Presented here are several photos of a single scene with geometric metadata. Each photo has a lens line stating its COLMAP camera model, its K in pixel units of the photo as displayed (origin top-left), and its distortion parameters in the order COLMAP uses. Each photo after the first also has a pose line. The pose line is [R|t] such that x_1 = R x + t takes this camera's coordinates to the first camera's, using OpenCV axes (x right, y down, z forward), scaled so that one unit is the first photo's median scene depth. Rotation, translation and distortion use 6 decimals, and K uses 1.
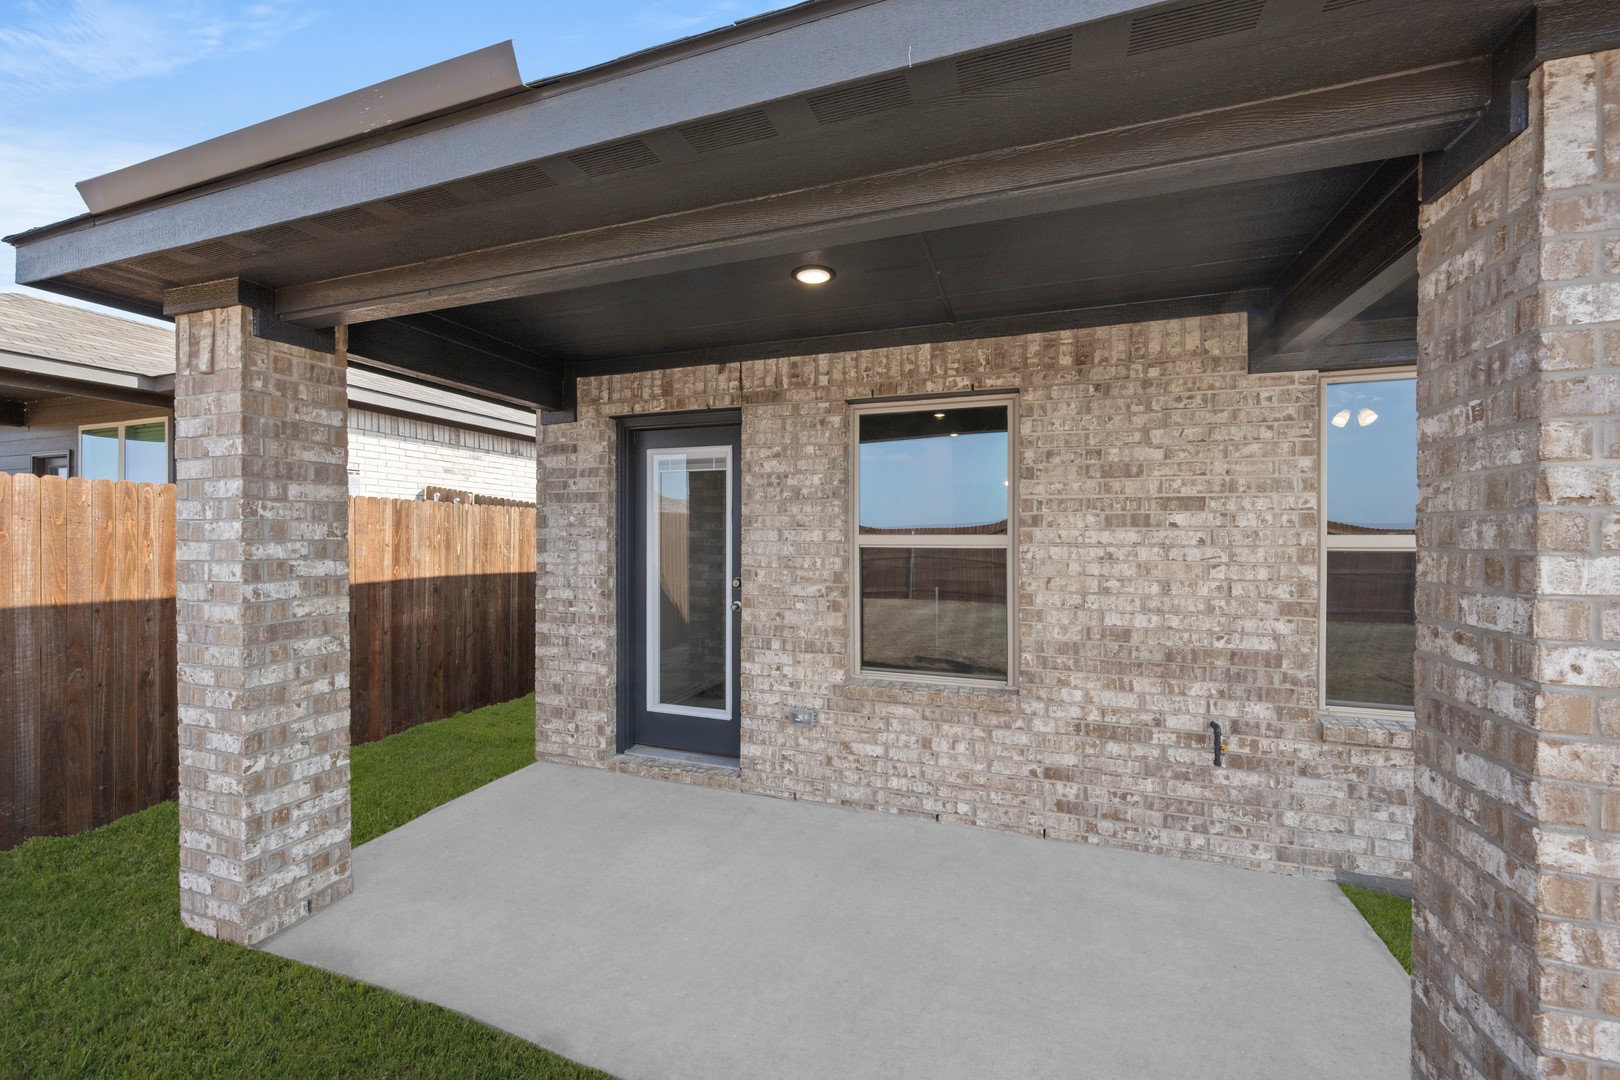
lens RADIAL K [[629.3, 0, 823.9], [0, 629.3, 538.7], [0, 0, 1]] dist [0.000915, -0.000343]
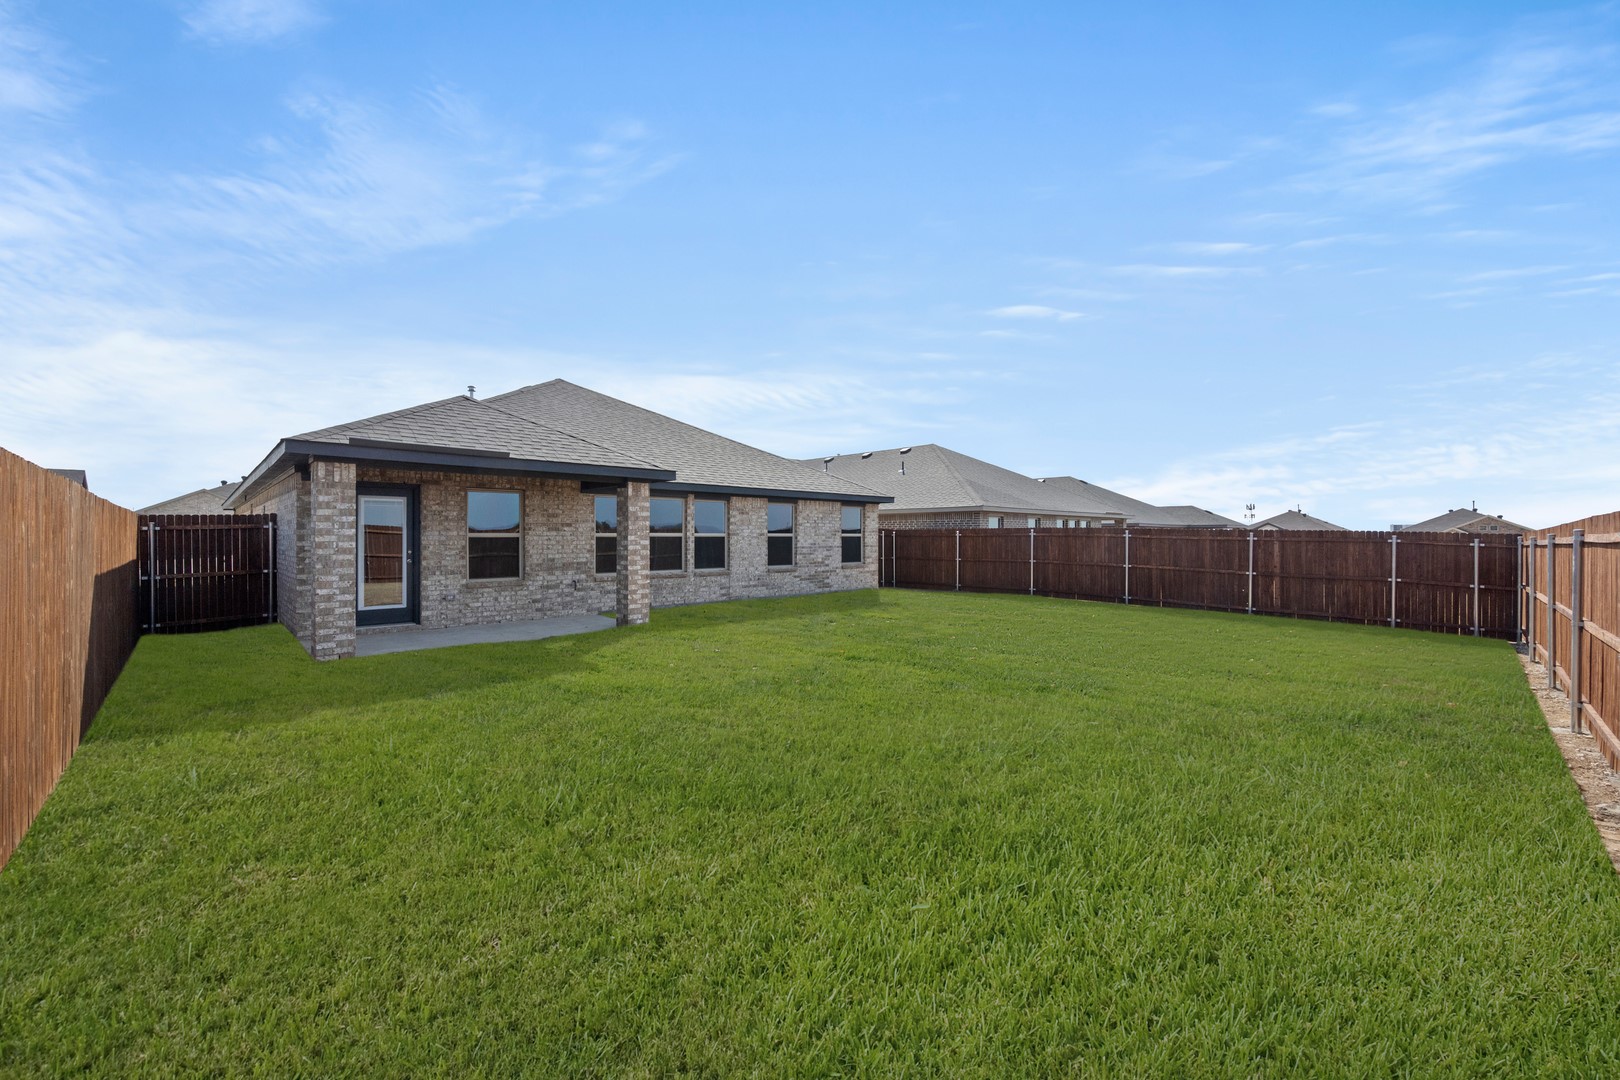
lens RADIAL K [[629.3, 0, 806.4], [0, 629.3, 537.4], [0, 0, 1]] dist [0.000915, -0.000343]
pose [[0.453582, -0.006332, 0.891192, -2.113215], [0.003222, 0.999980, 0.005465, 0.004076], [-0.891208, 0.000392, 0.453594, -1.977339]]
